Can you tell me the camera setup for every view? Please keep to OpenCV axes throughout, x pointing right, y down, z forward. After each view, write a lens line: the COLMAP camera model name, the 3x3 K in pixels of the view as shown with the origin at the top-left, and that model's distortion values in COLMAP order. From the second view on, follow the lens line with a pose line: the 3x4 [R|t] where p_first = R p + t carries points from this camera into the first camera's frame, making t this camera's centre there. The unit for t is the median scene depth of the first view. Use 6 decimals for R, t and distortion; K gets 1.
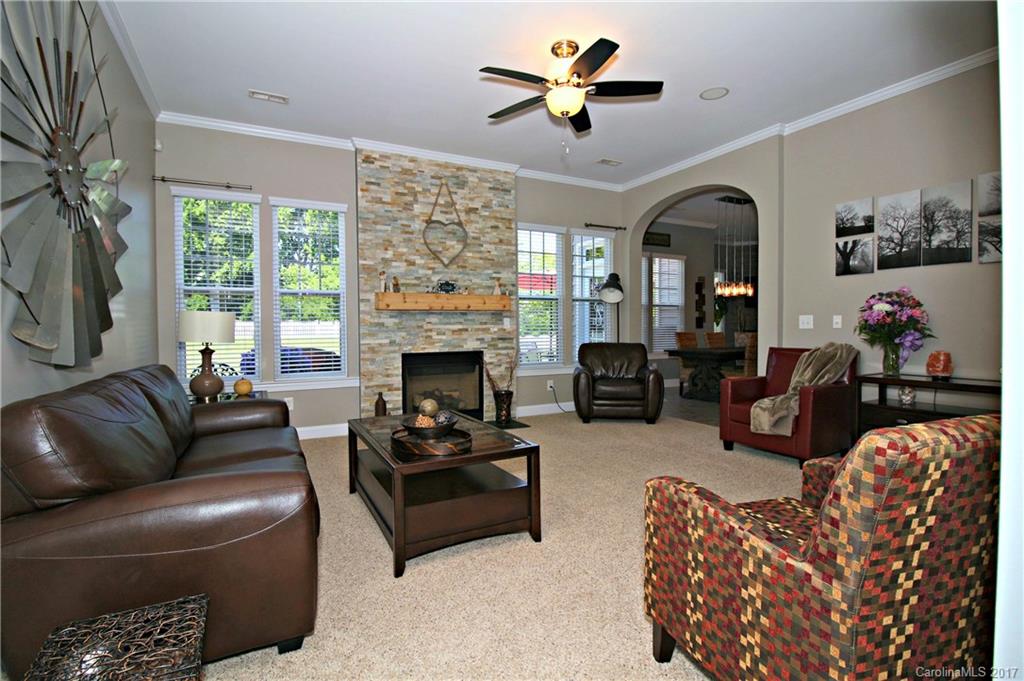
lens RADIAL K [[478.3, 0, 511.5], [0, 478.3, 334.5], [0, 0, 1]] dist [-0.012699, -0.000197]
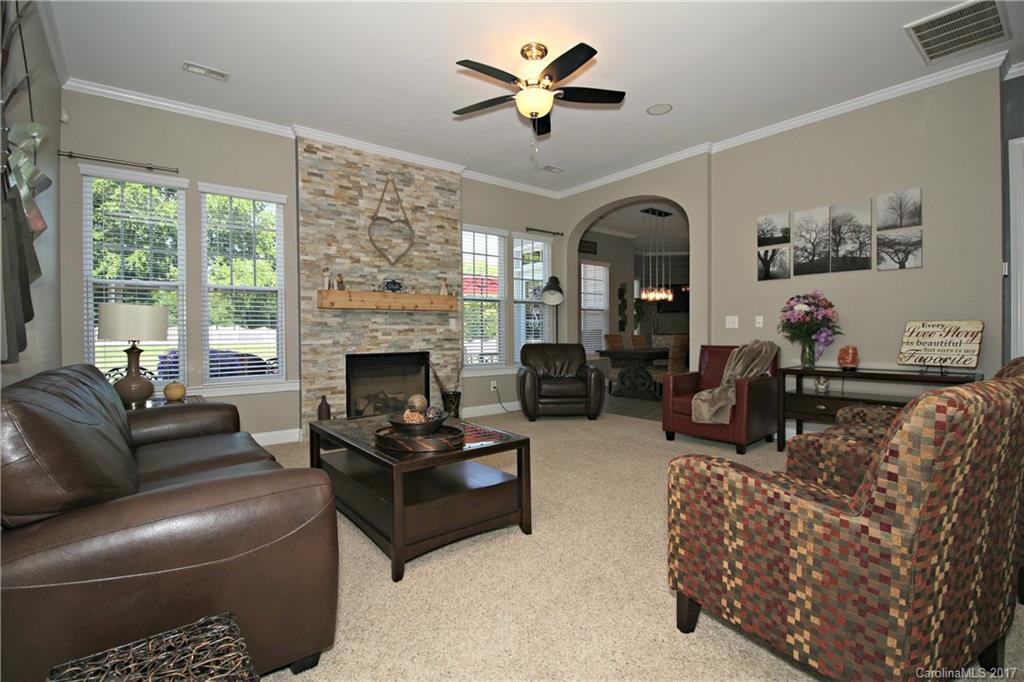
lens RADIAL K [[472.4, 0, 513.4], [0, 472.4, 336.0], [0, 0, 1]] dist [-0.014057, -0.001124]
pose [[0.982786, -0.002014, 0.184735, -0.077704], [0.003894, 0.999944, -0.009817, 0.013610], [-0.184704, 0.010368, 0.982739, 0.014748]]
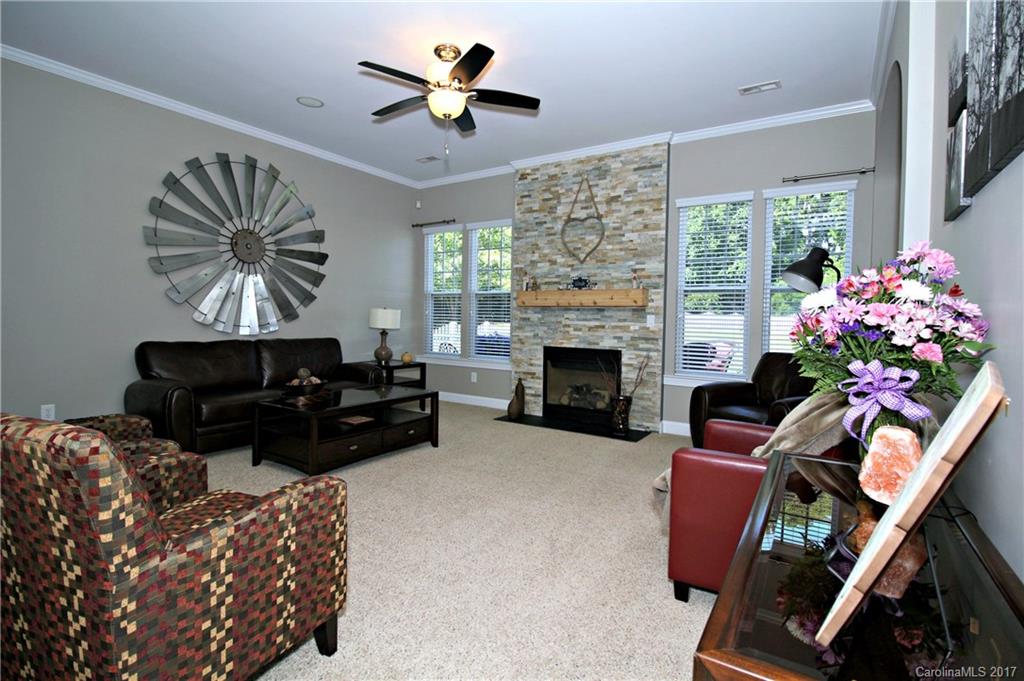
lens RADIAL K [[475.2, 0, 541.3], [0, 475.2, 340.0], [0, 0, 1]] dist [-0.000735, -0.000087]
pose [[0.510792, 0.047918, -0.858368, 0.727647], [-0.046122, 0.998535, 0.028296, -0.005060], [0.858466, 0.025136, 0.512254, 0.454079]]
